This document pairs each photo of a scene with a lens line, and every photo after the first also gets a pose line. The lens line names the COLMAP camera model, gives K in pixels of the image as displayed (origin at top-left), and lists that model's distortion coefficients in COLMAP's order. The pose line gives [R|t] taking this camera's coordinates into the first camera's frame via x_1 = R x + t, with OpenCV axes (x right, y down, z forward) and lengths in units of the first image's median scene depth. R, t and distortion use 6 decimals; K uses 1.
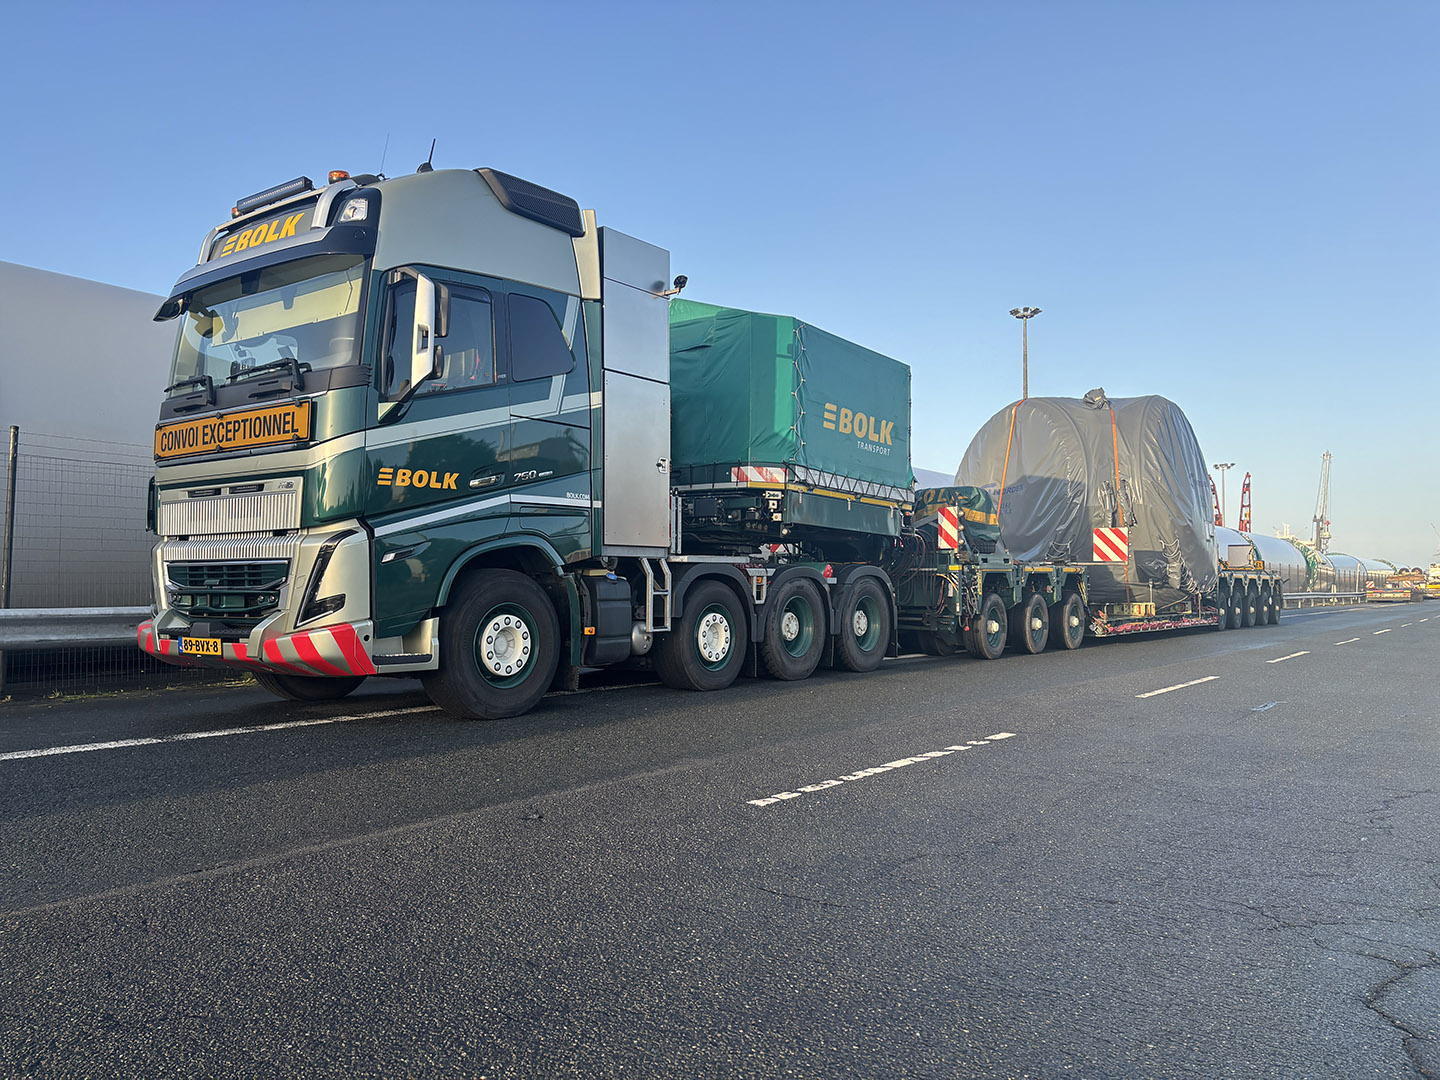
lens RADIAL K [[1066.1, 0, 772.5], [0, 1066.1, 552.6], [0, 0, 1]] dist [-0.045304, 0.012560]
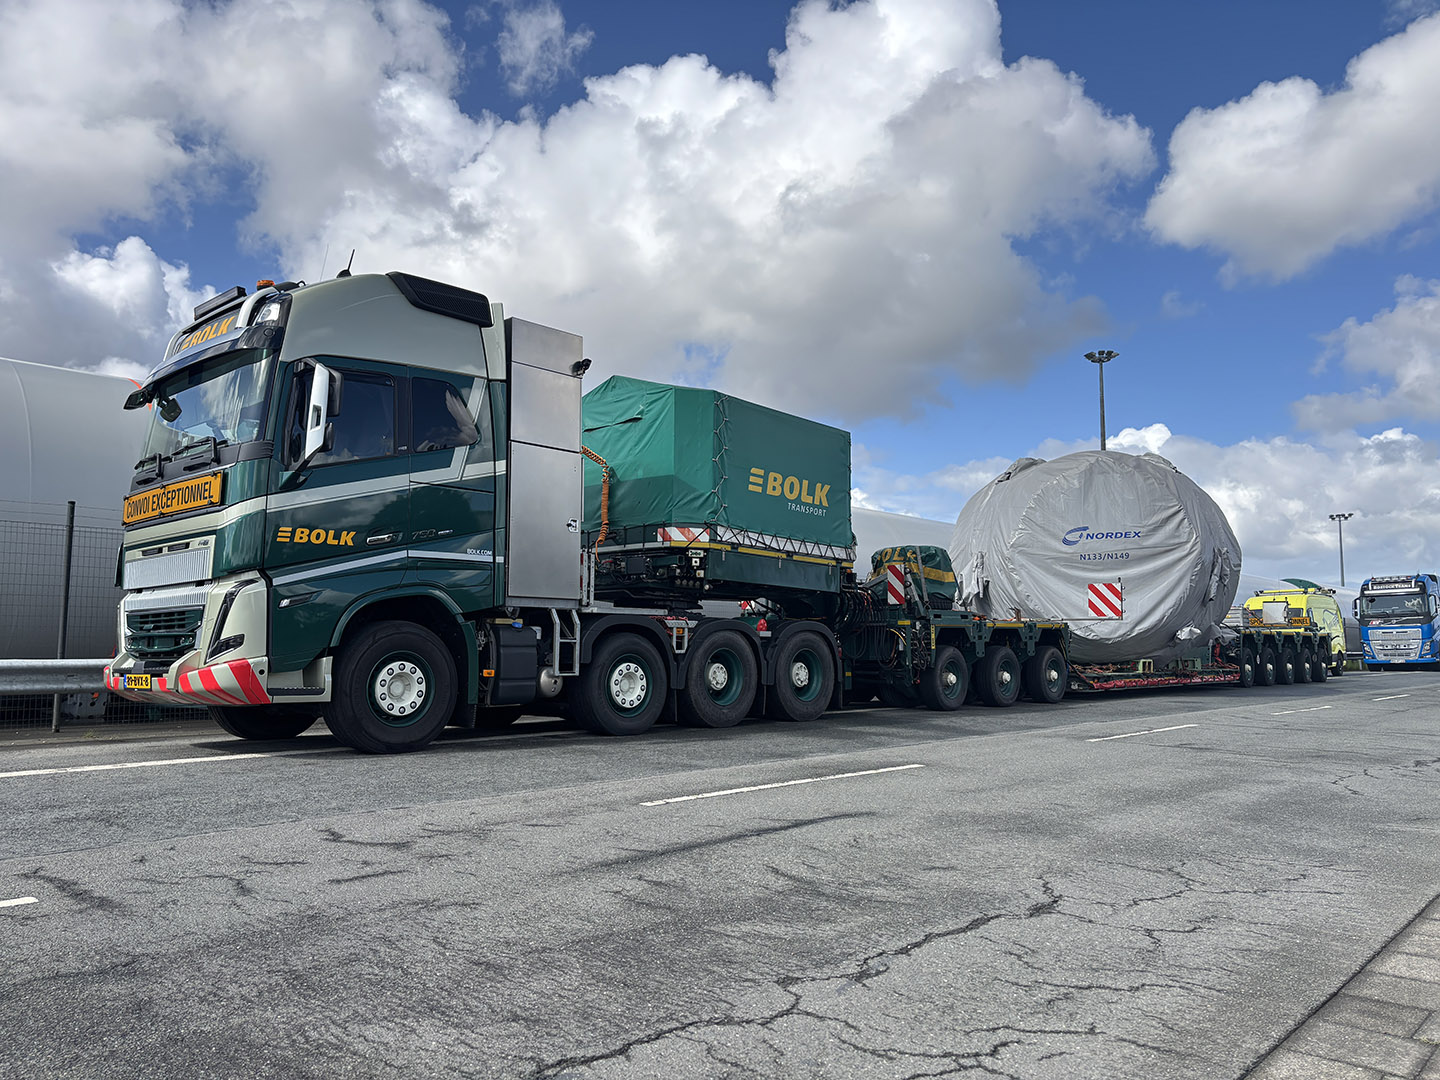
lens RADIAL K [[1066.1, 0, 770.6], [0, 1066.1, 536.0], [0, 0, 1]] dist [-0.045304, 0.012560]
pose [[0.995609, -0.017020, -0.092046, 0.230262], [0.009142, 0.996310, -0.085340, 0.028827], [0.093159, 0.084124, 0.992091, -0.091941]]
